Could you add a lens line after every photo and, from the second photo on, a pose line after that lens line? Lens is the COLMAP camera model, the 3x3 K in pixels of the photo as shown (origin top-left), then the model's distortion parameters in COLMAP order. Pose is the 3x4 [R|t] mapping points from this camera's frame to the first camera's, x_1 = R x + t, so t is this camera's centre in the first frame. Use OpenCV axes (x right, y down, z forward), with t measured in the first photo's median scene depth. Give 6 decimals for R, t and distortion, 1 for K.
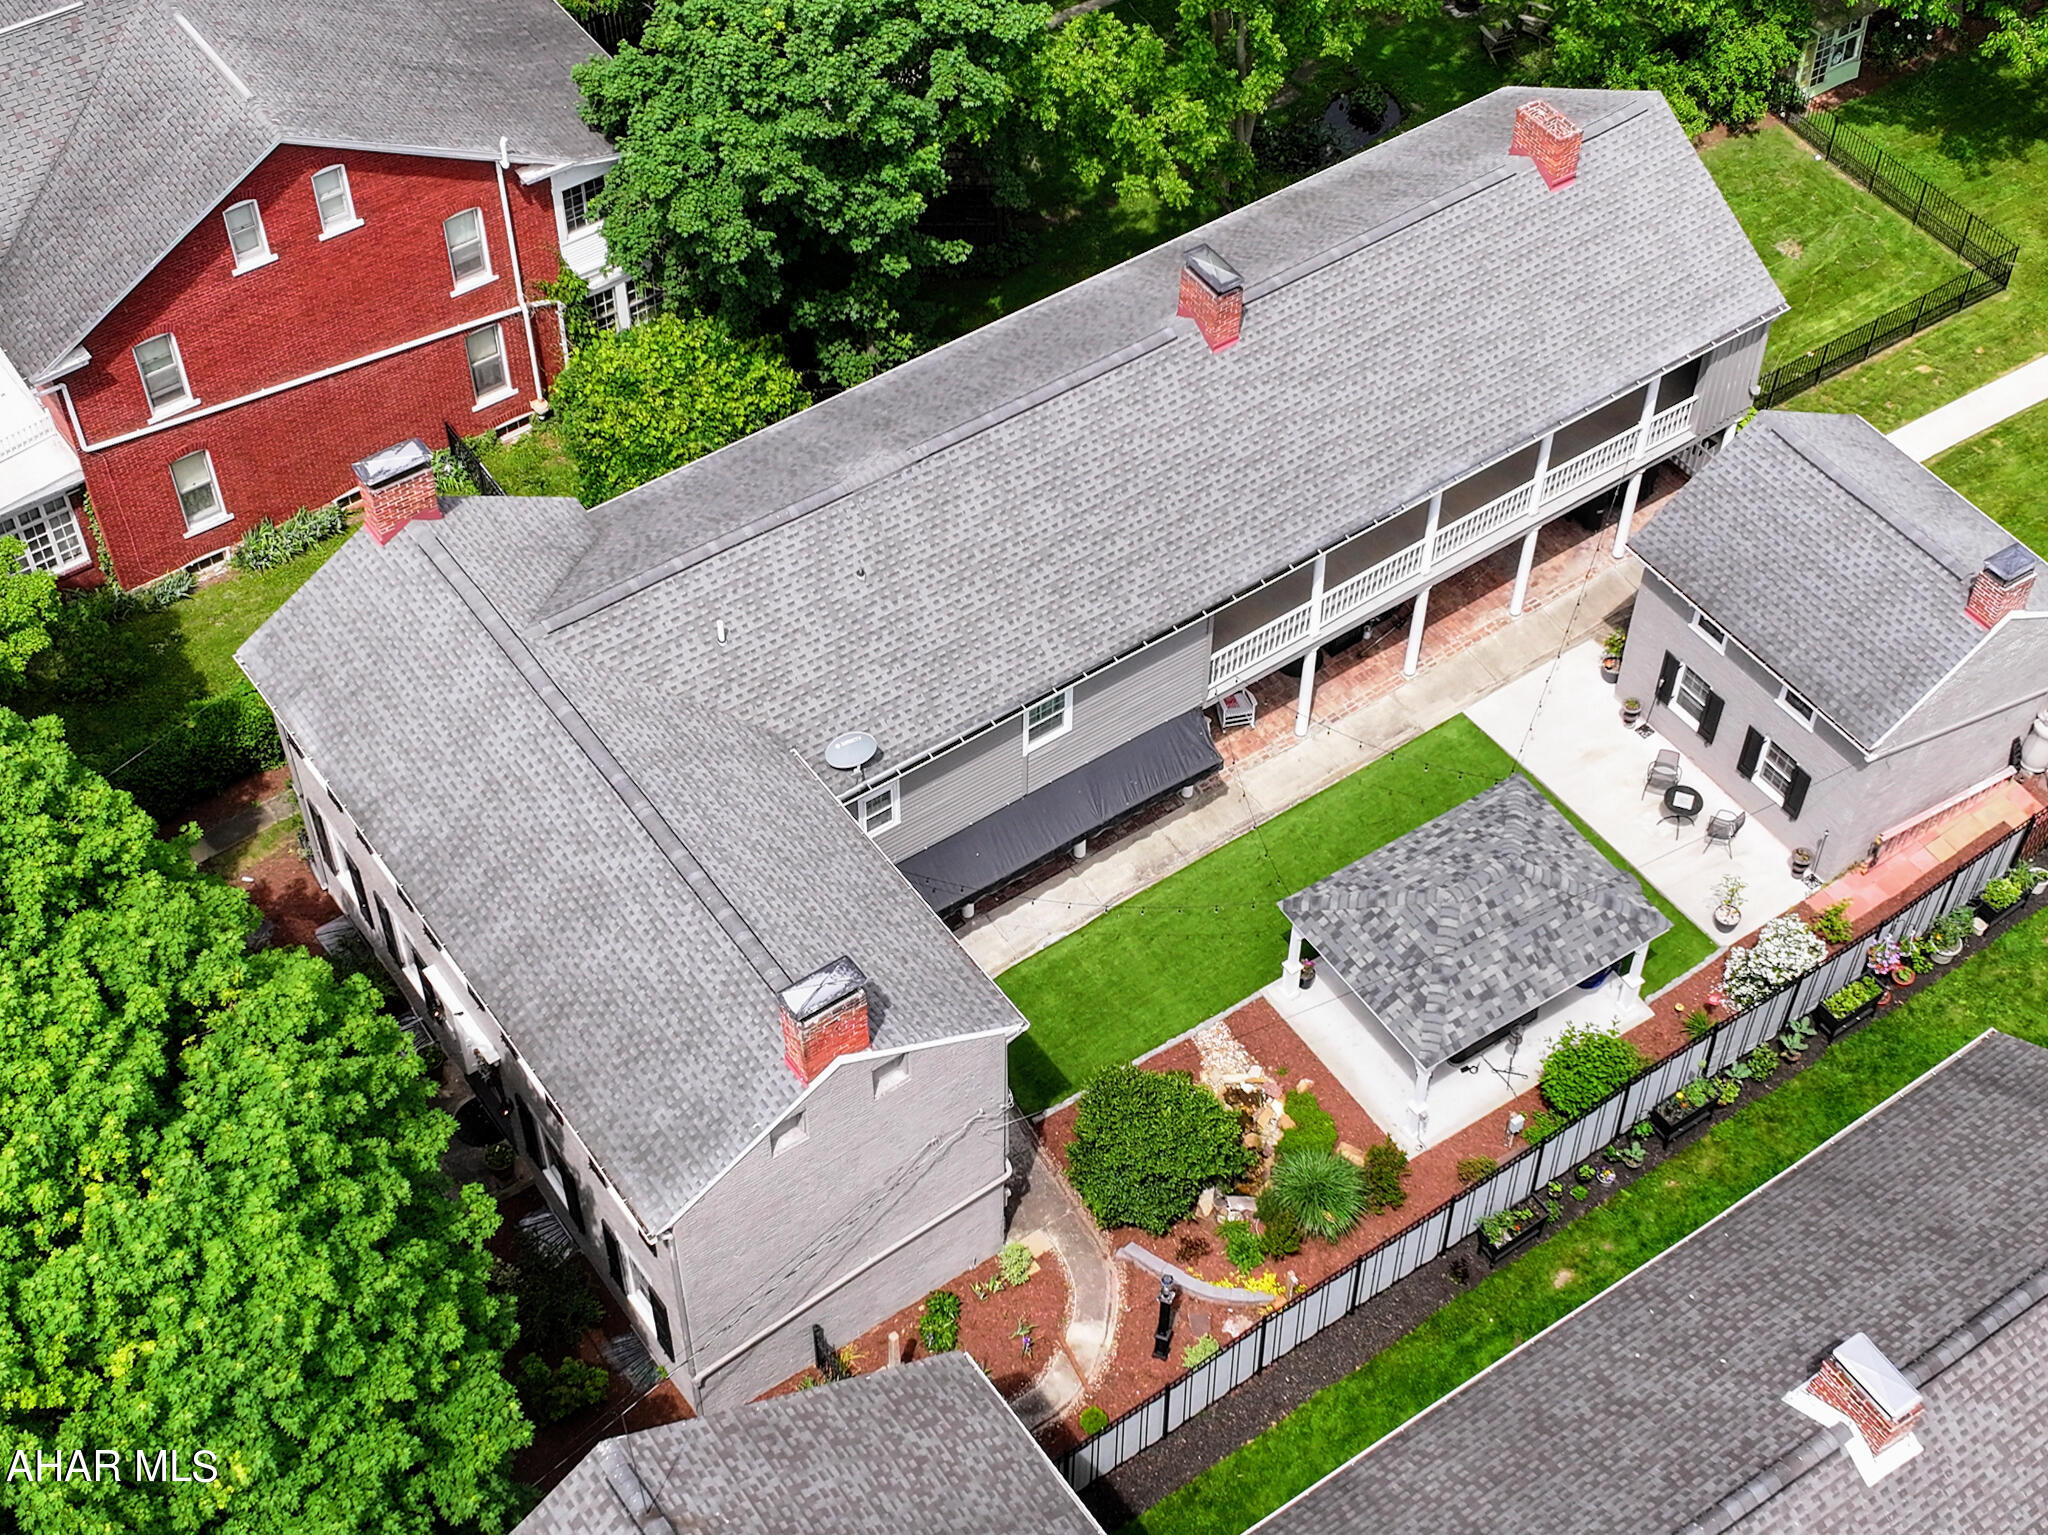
lens RADIAL K [[2951.0, 0, 1024.0], [0, 2951.0, 767.5], [0, 0, 1]] dist [0.018231, -0.026240]
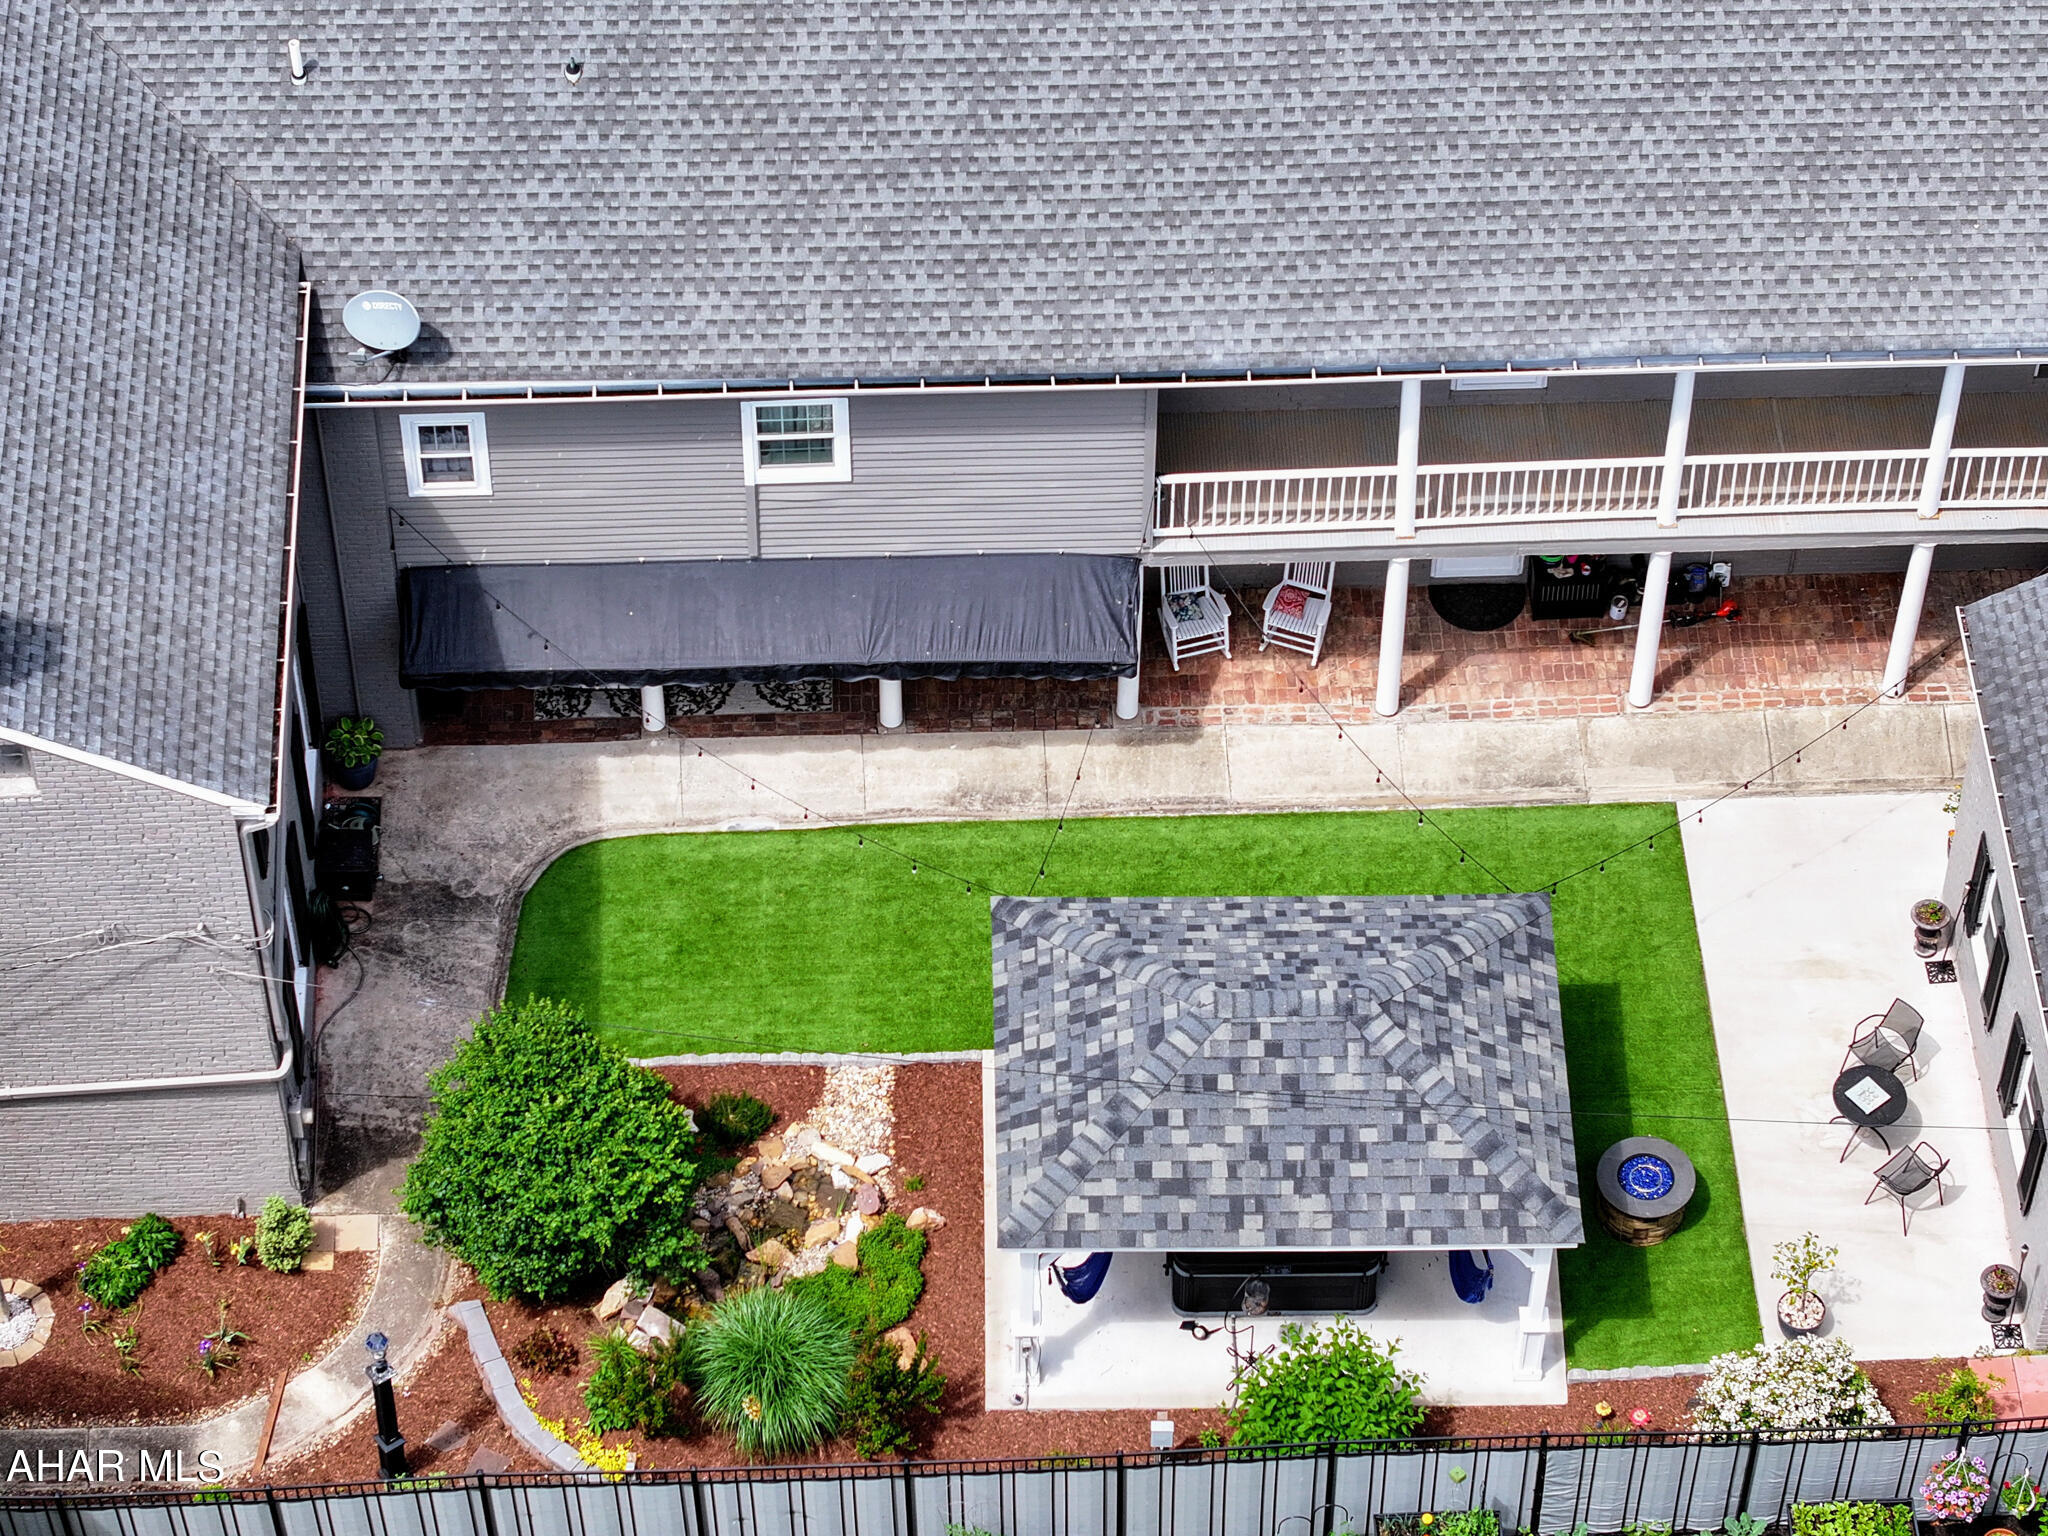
lens RADIAL K [[5268.1, 0, 1024.0], [0, 5268.1, 768.0], [0, 0, 1]] dist [-0.225700, 0.962073]
pose [[0.841021, 0.414926, -0.347160, 0.436278], [-0.414419, 0.906598, 0.079605, -0.059419], [0.347765, 0.076920, 0.934421, 0.067331]]
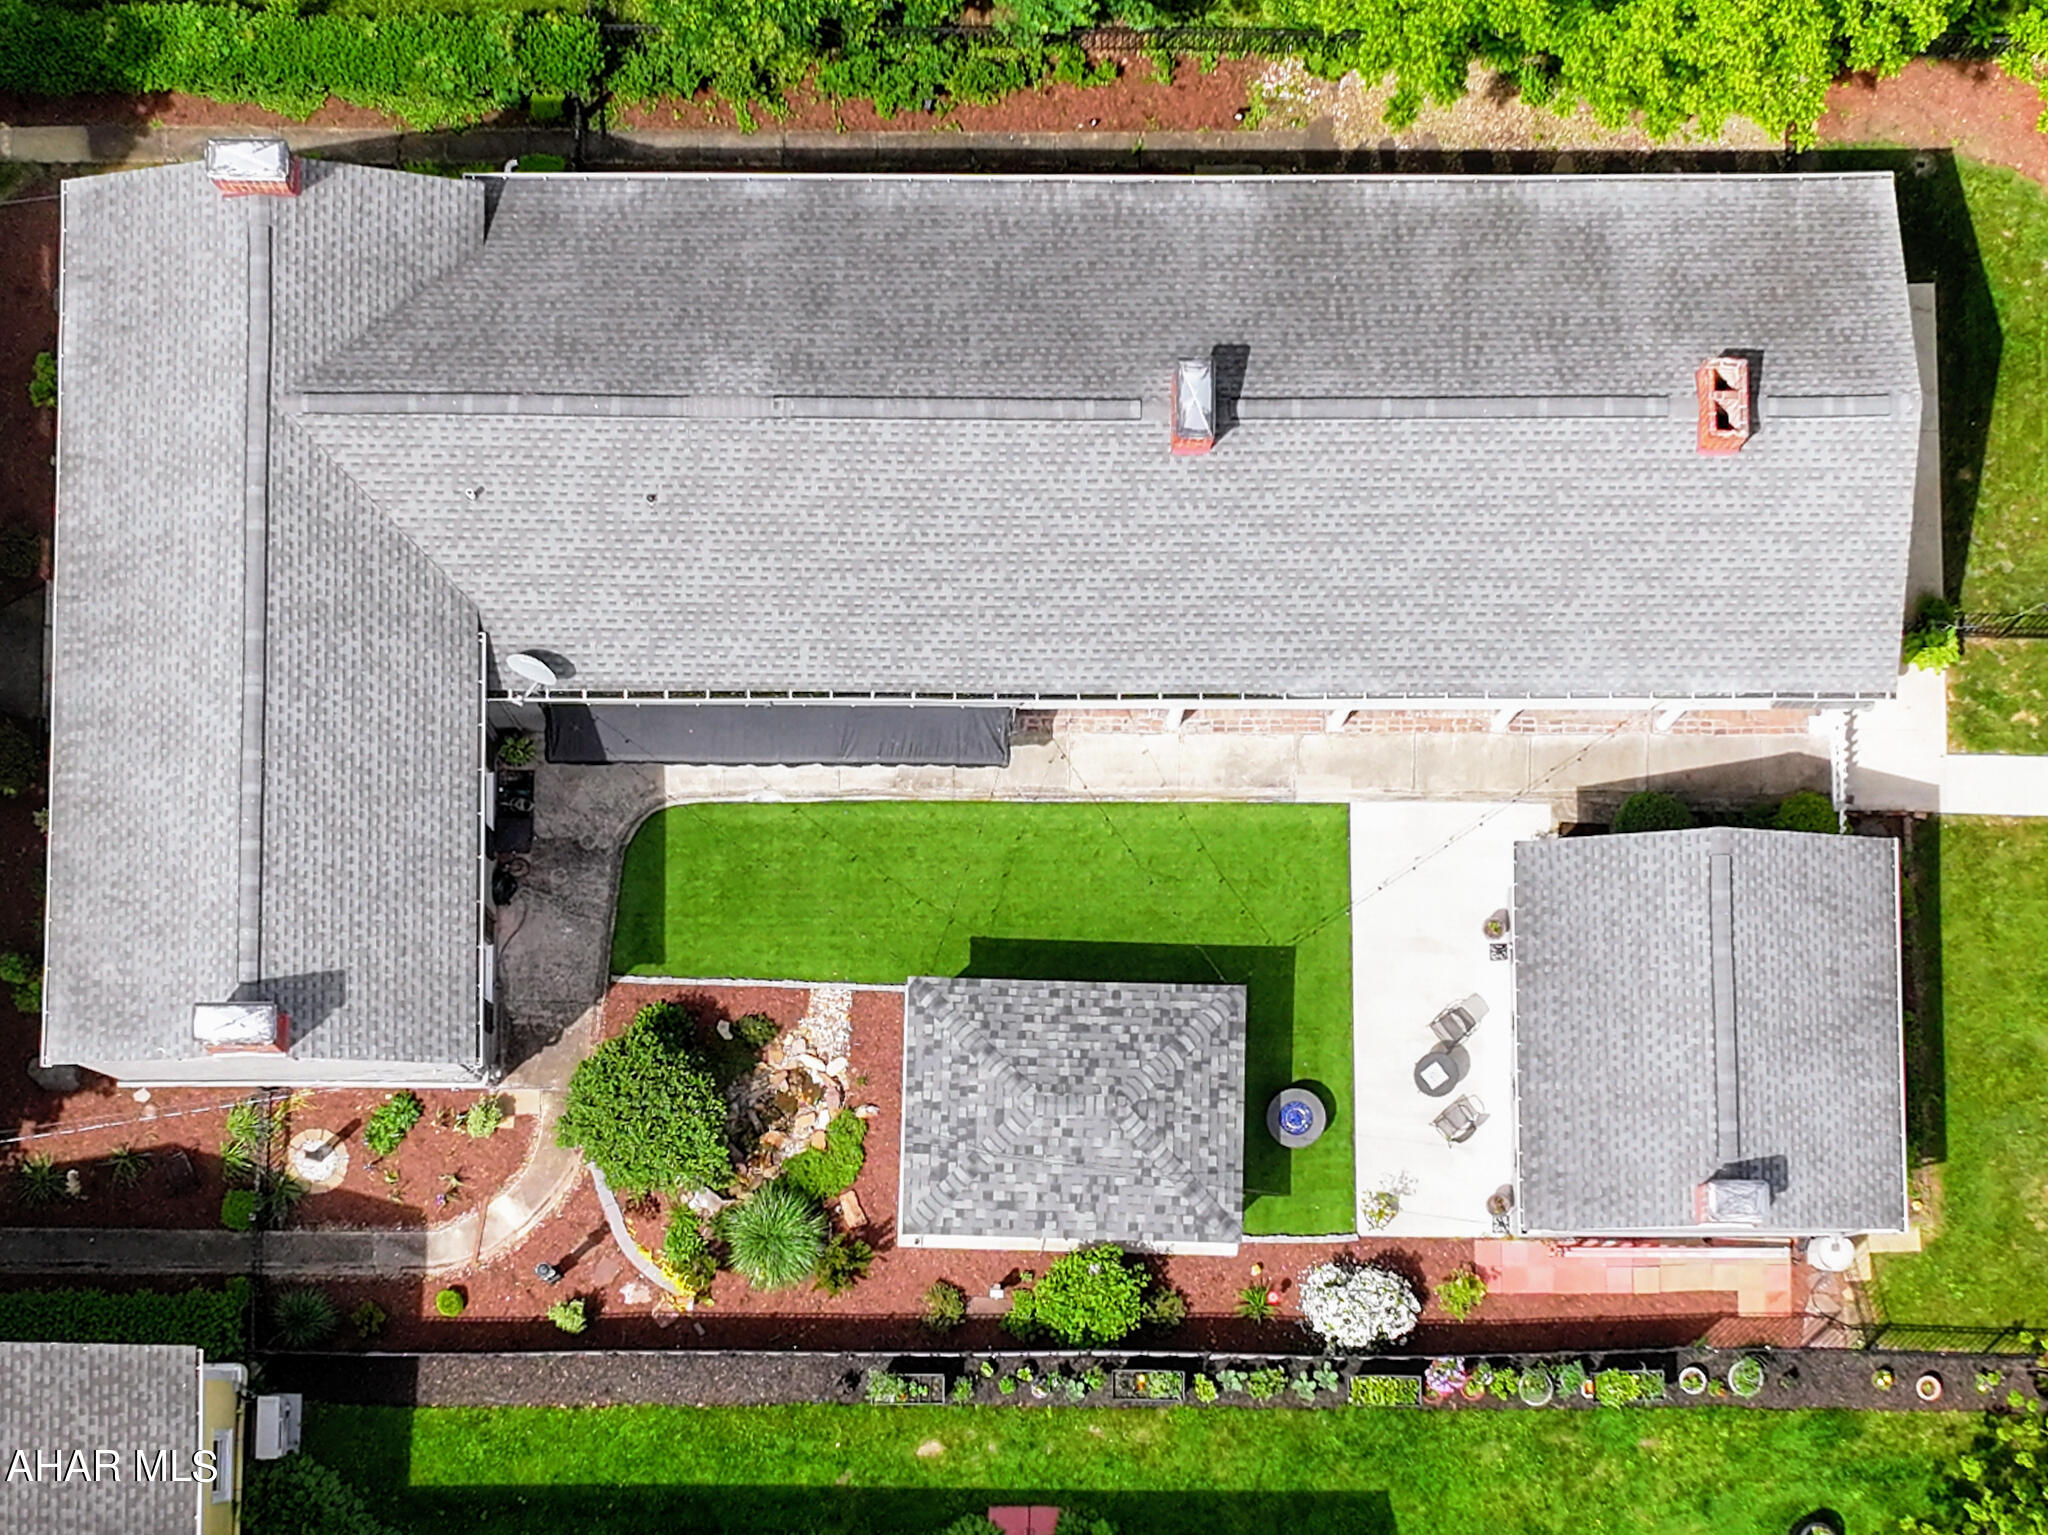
lens RADIAL K [[4810.8, 0, 1042.5], [0, 4810.8, 773.1], [0, 0, 1]] dist [0.006682, -0.073713]
pose [[0.819222, 0.569021, -0.071353, 0.195430], [-0.444734, 0.708927, 0.547388, -0.862587], [0.362060, -0.416699, 0.833831, -0.223444]]
